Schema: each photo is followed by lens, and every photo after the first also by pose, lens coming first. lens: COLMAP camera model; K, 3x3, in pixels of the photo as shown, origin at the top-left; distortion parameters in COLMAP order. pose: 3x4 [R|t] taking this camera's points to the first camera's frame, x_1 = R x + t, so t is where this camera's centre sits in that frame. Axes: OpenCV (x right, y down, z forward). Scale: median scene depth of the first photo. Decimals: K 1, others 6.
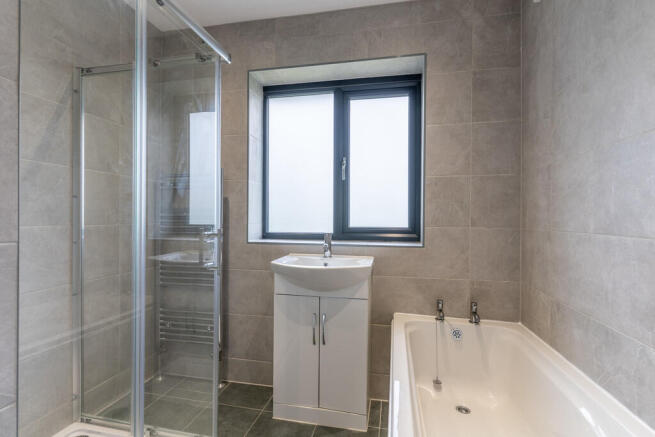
lens RADIAL K [[315.0, 0, 327.5], [0, 315.0, 218.5], [0, 0, 1]] dist [0.009792, 0.000399]
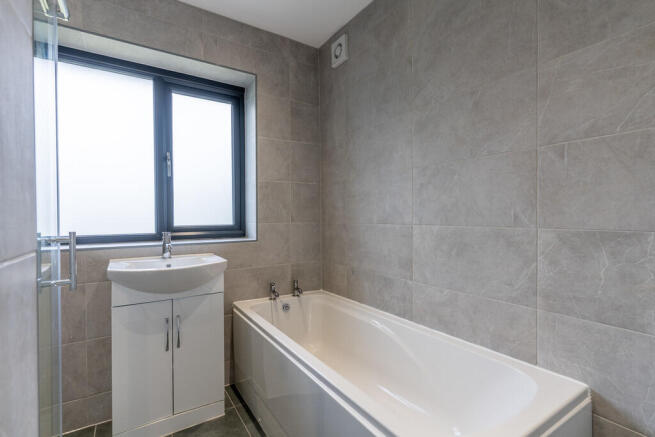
lens RADIAL K [[315.0, 0, 327.5], [0, 315.0, 218.5], [0, 0, 1]] dist [0.009792, 0.000399]
pose [[0.707446, -0.015057, 0.706607, -0.346334], [0.011488, 0.999886, 0.009804, 0.000229], [-0.706674, 0.001181, 0.707539, -0.008334]]
